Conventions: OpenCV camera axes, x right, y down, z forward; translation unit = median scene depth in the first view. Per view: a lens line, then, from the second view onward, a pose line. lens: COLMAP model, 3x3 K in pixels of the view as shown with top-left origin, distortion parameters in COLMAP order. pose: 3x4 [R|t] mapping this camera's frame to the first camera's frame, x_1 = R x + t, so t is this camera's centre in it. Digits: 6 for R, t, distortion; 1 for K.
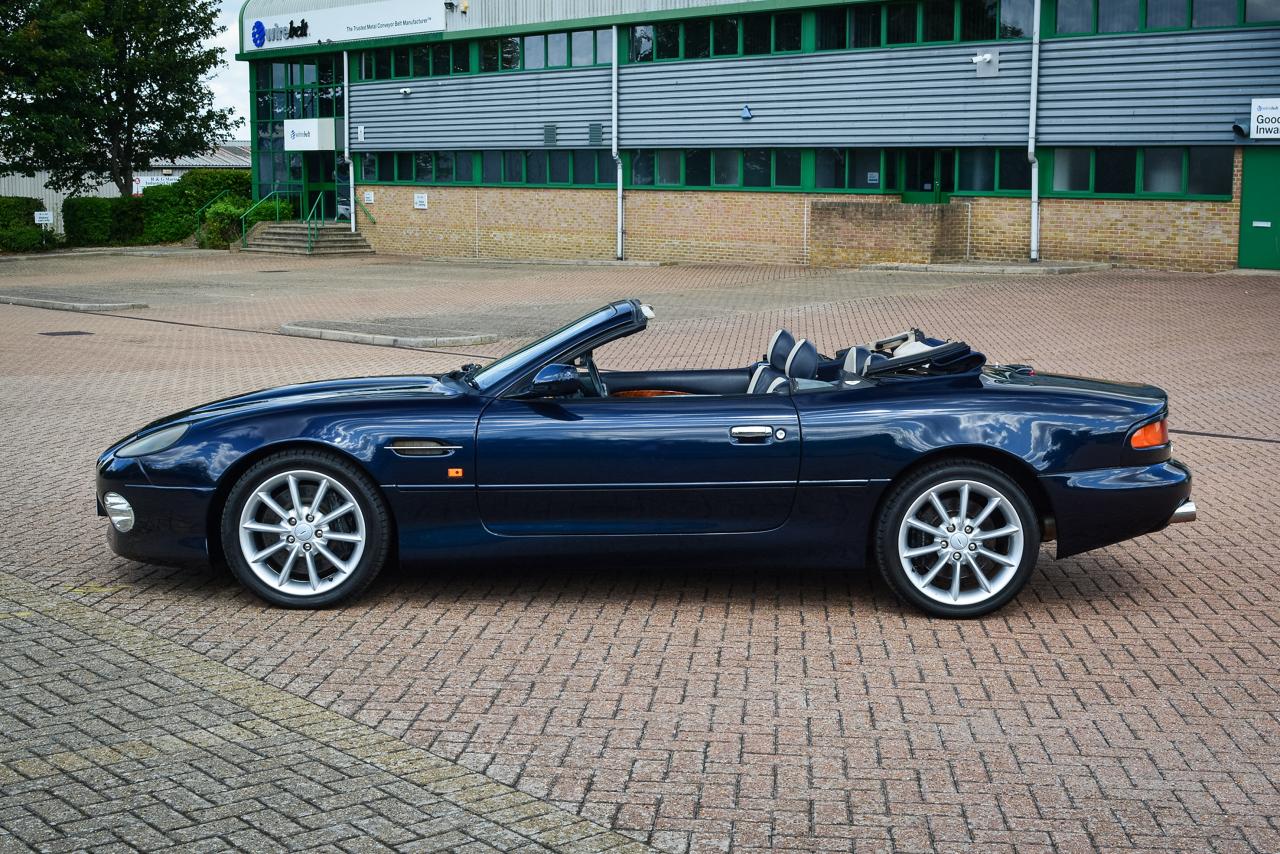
lens RADIAL K [[1709.5, 0, 644.6], [0, 1709.5, 436.1], [0, 0, 1]] dist [-0.059775, 0.000000]
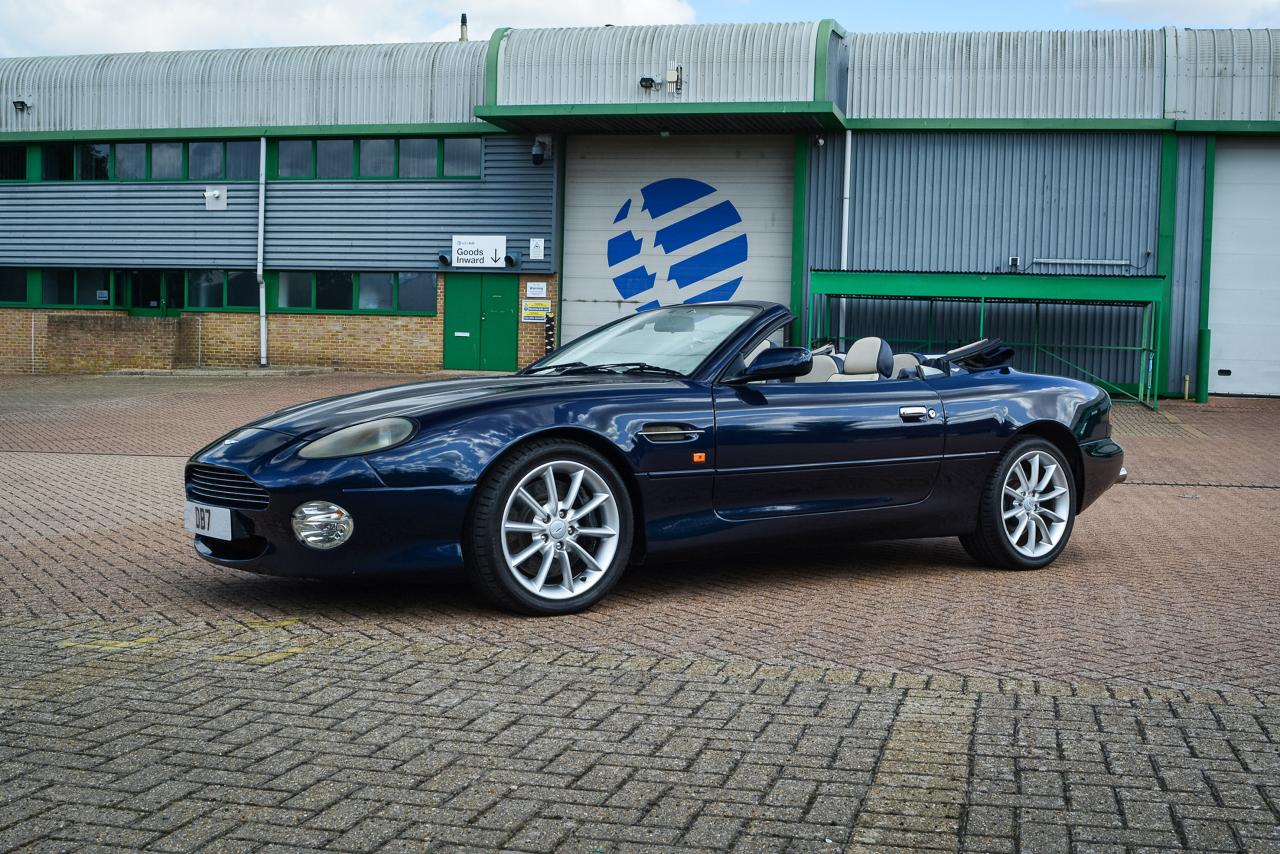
lens RADIAL K [[1398.8, 0, 645.8], [0, 1398.8, 446.7], [0, 0, 1]] dist [-0.084217, 0.000000]
pose [[0.821882, -0.027394, 0.568999, -0.119890], [0.061289, 0.997298, -0.040514, 0.009292], [-0.566352, 0.068171, 0.821340, 0.073296]]
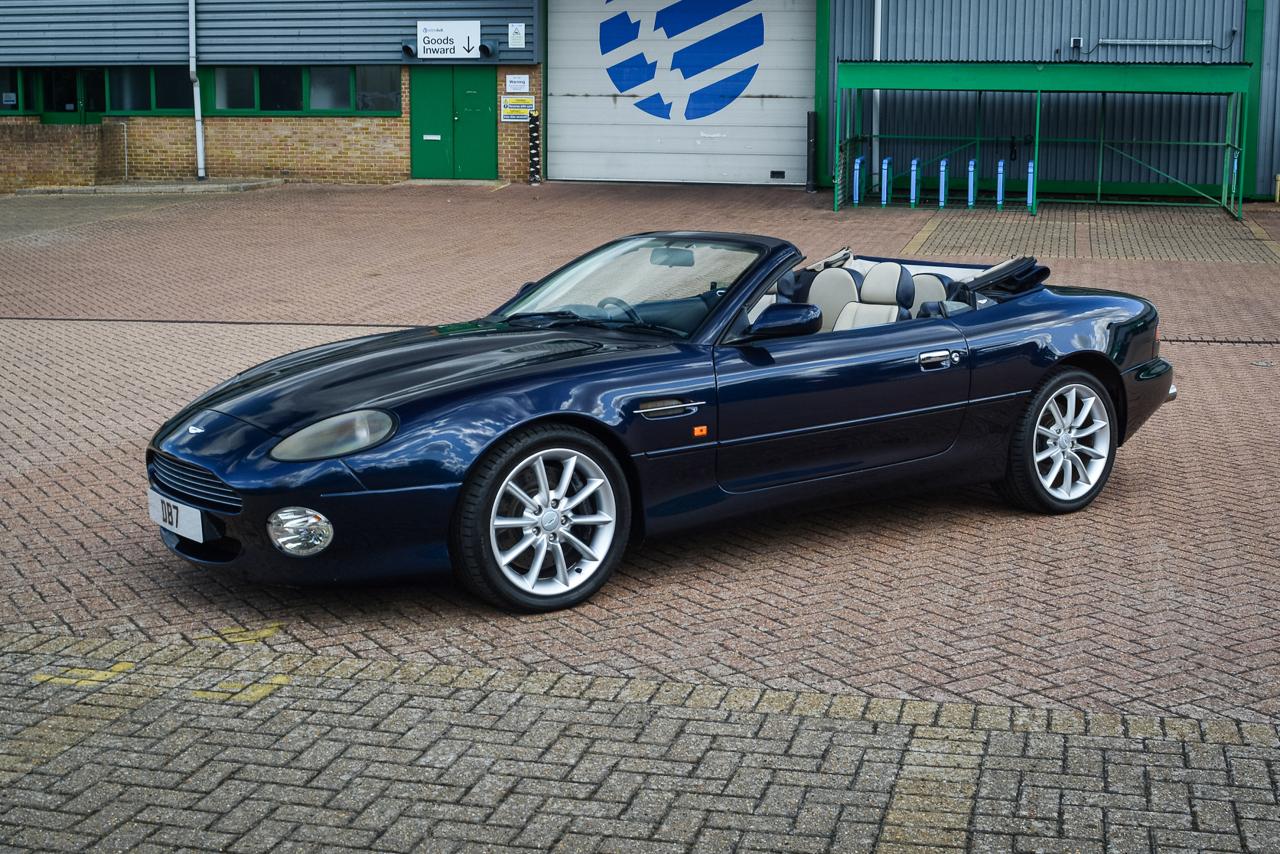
lens RADIAL K [[1642.6, 0, 645.3], [0, 1642.6, 381.3], [0, 0, 1]] dist [-0.084445, 0.000000]
pose [[0.823017, -0.096292, 0.559795, -0.125770], [0.083127, 0.995334, 0.048997, -0.010122], [-0.561901, 0.006209, 0.827181, 0.060297]]
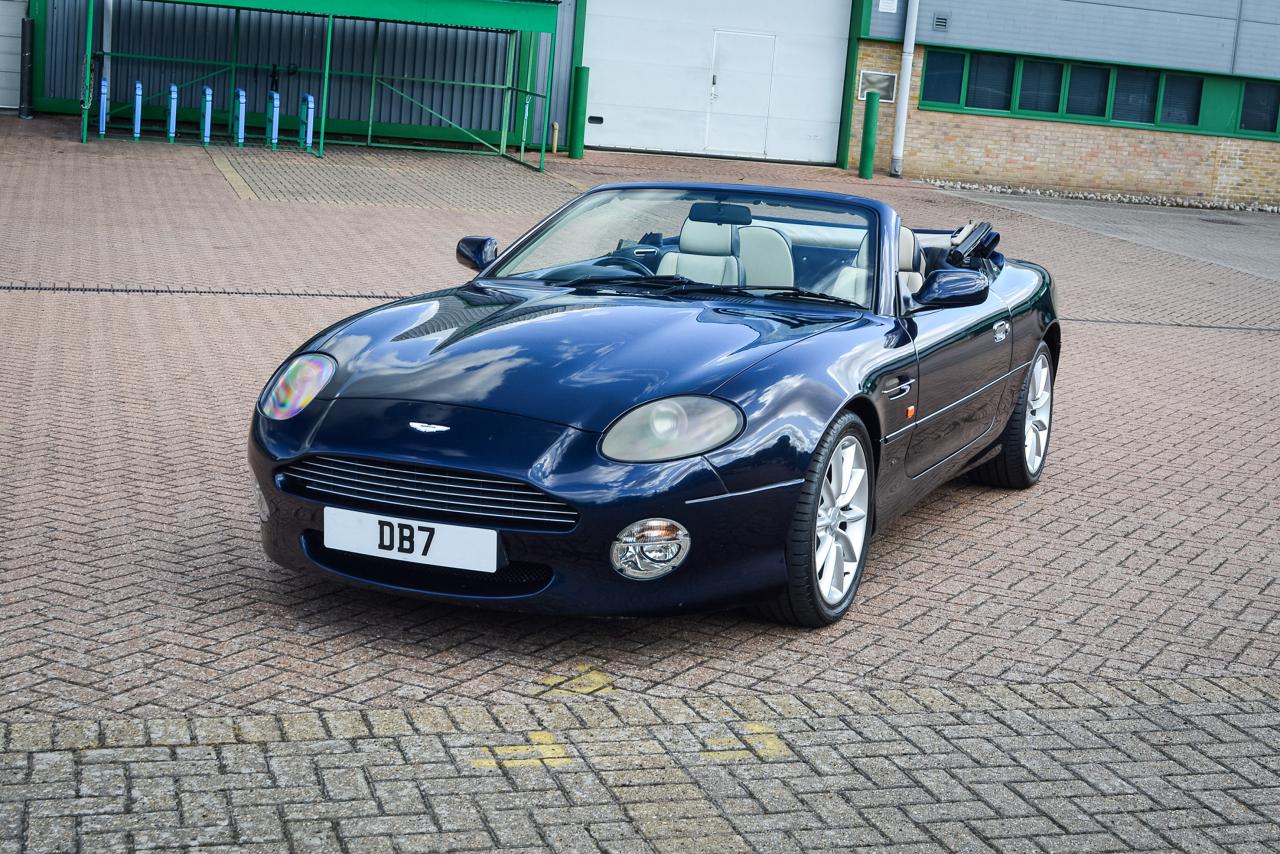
lens RADIAL K [[1877.6, 0, 639.4], [0, 1877.6, 431.9], [0, 0, 1]] dist [-0.059661, 0.000000]
pose [[0.422048, -0.143092, 0.895210, -0.198385], [0.052454, 0.989665, 0.133460, -0.019716], [-0.905055, -0.009369, 0.425192, 0.149235]]
